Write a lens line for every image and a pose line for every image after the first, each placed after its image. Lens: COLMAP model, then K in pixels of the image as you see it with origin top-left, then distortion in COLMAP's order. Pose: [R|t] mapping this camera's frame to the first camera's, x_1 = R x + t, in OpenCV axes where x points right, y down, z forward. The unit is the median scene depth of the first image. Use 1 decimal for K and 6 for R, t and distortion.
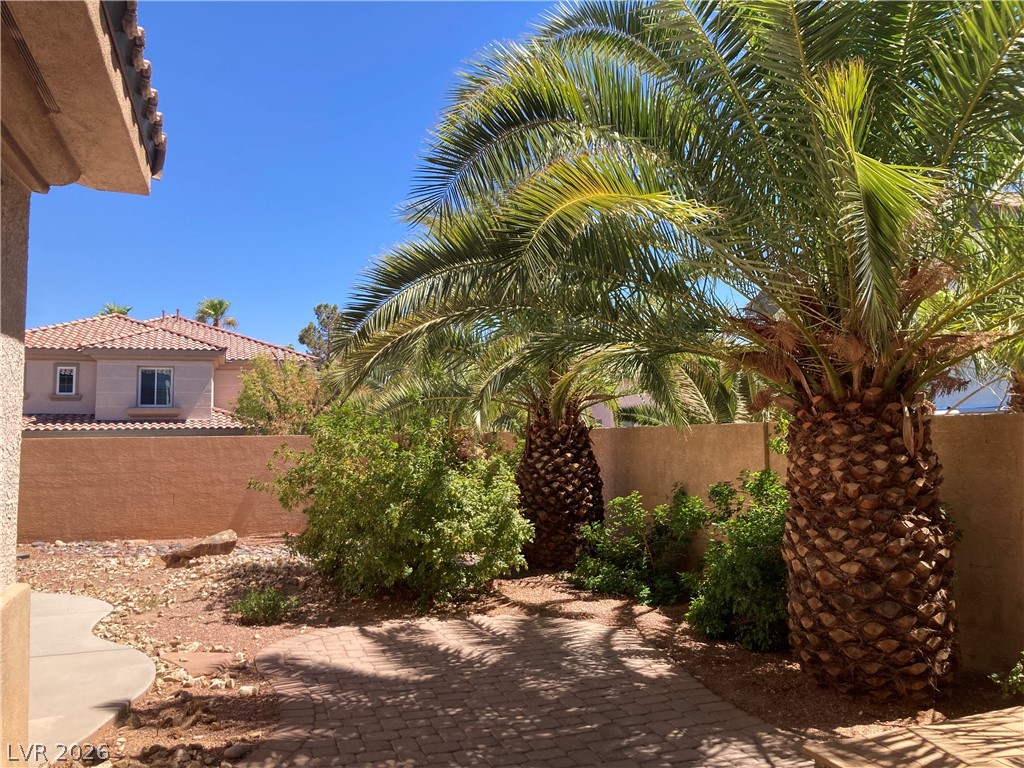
lens RADIAL K [[843.2, 0, 510.3], [0, 843.2, 381.1], [0, 0, 1]] dist [0.047685, -0.042730]
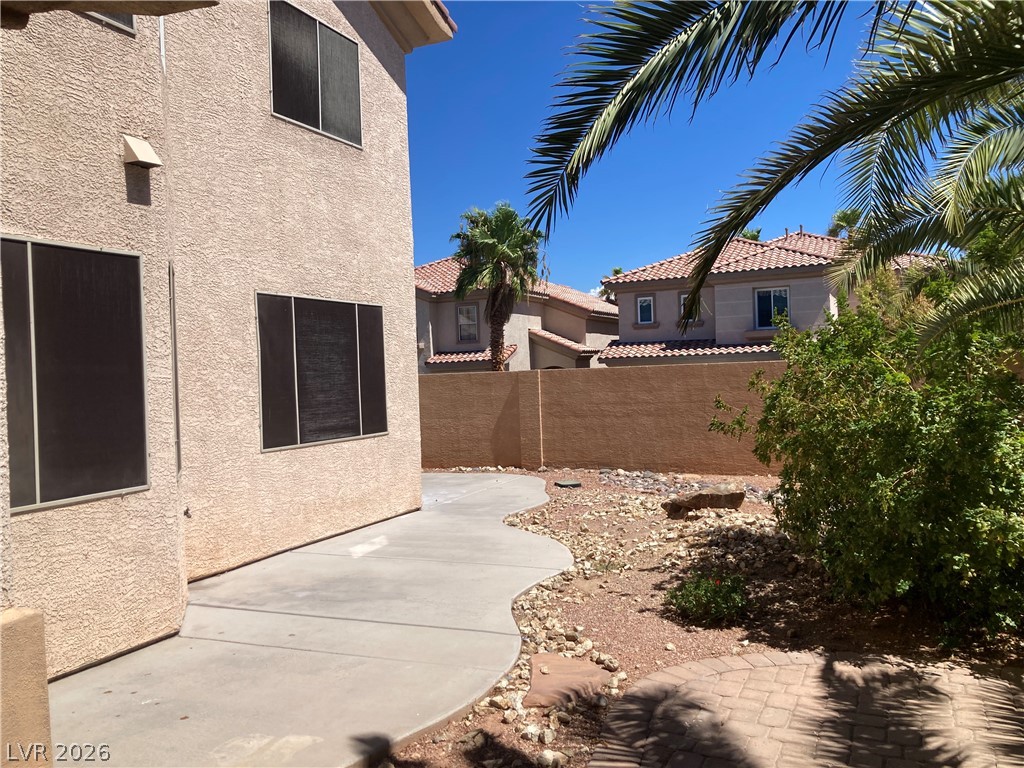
lens RADIAL K [[843.2, 0, 514.7], [0, 843.2, 392.9], [0, 0, 1]] dist [0.047685, -0.042730]
pose [[0.738877, 0.002223, -0.673837, 0.041297], [0.070906, 0.994186, 0.081030, 0.008787], [0.670100, -0.107650, 0.734423, 0.188915]]
